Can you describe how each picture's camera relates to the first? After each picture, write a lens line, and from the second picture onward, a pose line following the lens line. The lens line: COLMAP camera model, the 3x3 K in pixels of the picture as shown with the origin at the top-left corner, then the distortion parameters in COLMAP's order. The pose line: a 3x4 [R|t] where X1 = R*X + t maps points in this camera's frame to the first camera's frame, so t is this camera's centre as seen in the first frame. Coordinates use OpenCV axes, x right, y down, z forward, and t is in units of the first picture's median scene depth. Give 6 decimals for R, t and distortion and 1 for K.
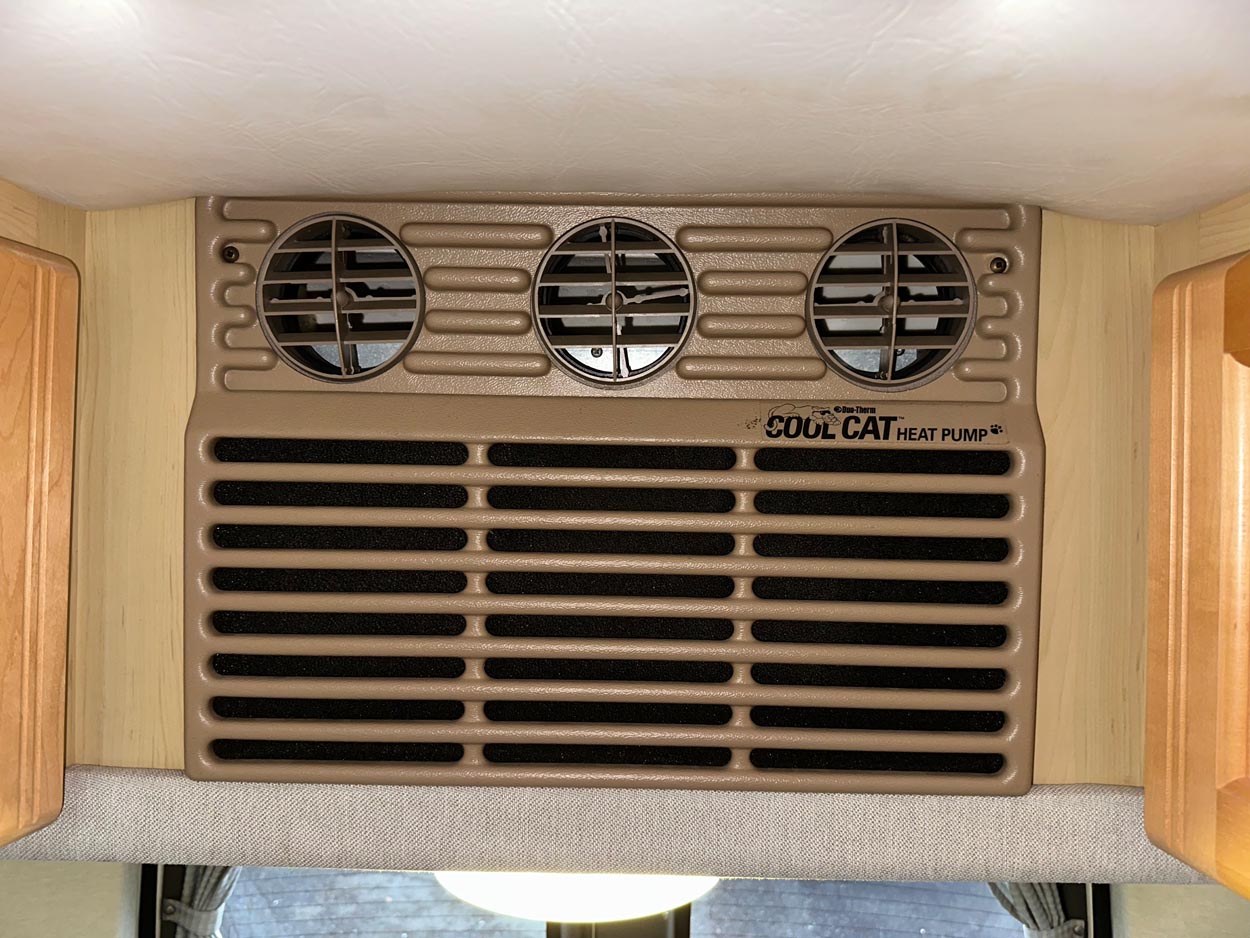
lens RADIAL K [[885.5, 0, 622.9], [0, 885.5, 472.3], [0, 0, 1]] dist [-0.001321, -0.031959]
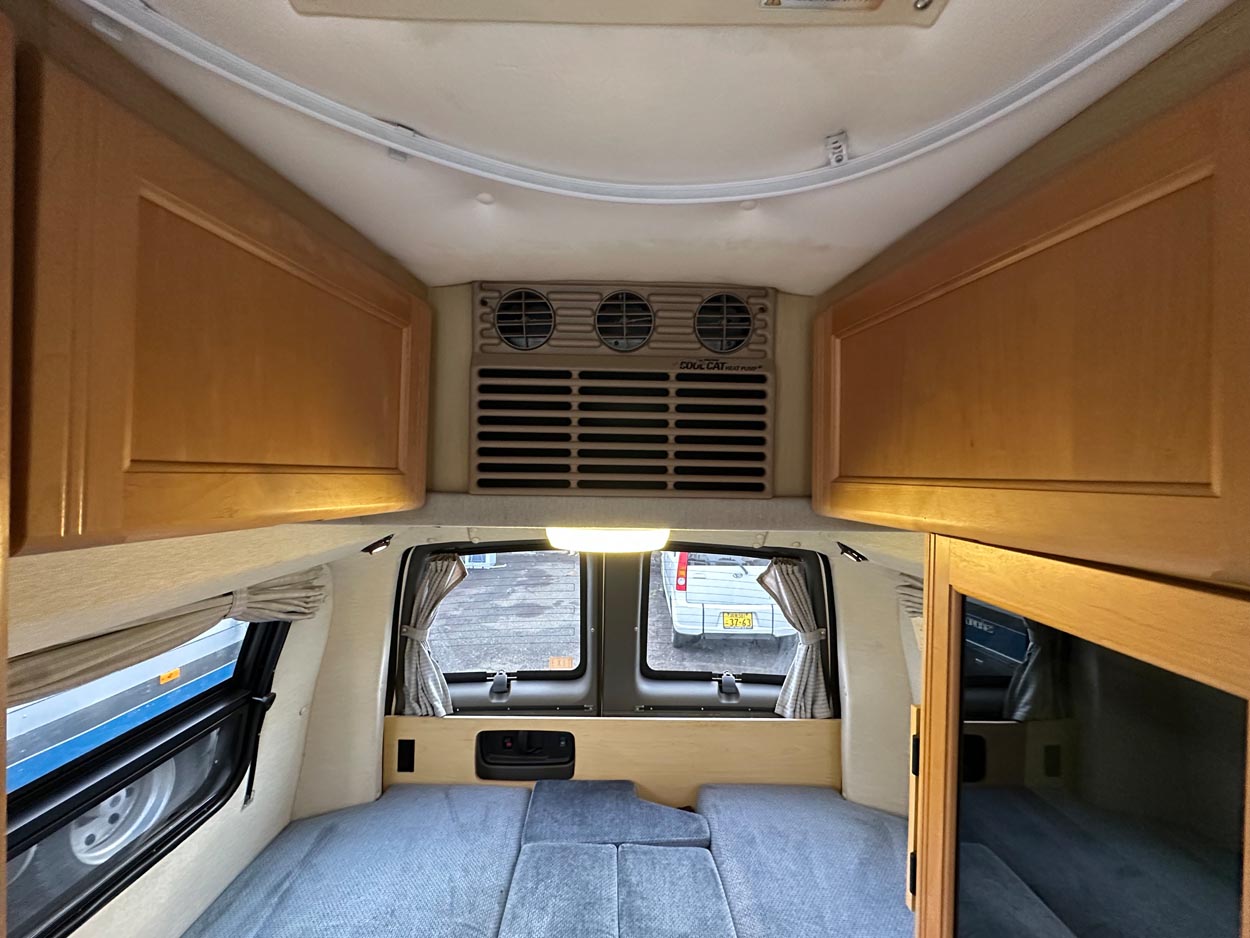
lens RADIAL K [[491.6, 0, 626.5], [0, 491.6, 467.3], [0, 0, 1]] dist [-0.018912, 0.000741]
pose [[0.999060, -0.000871, 0.043336, -0.072370], [0.000927, 0.999999, -0.001276, 0.267269], [-0.043335, 0.001315, 0.999060, -0.535355]]
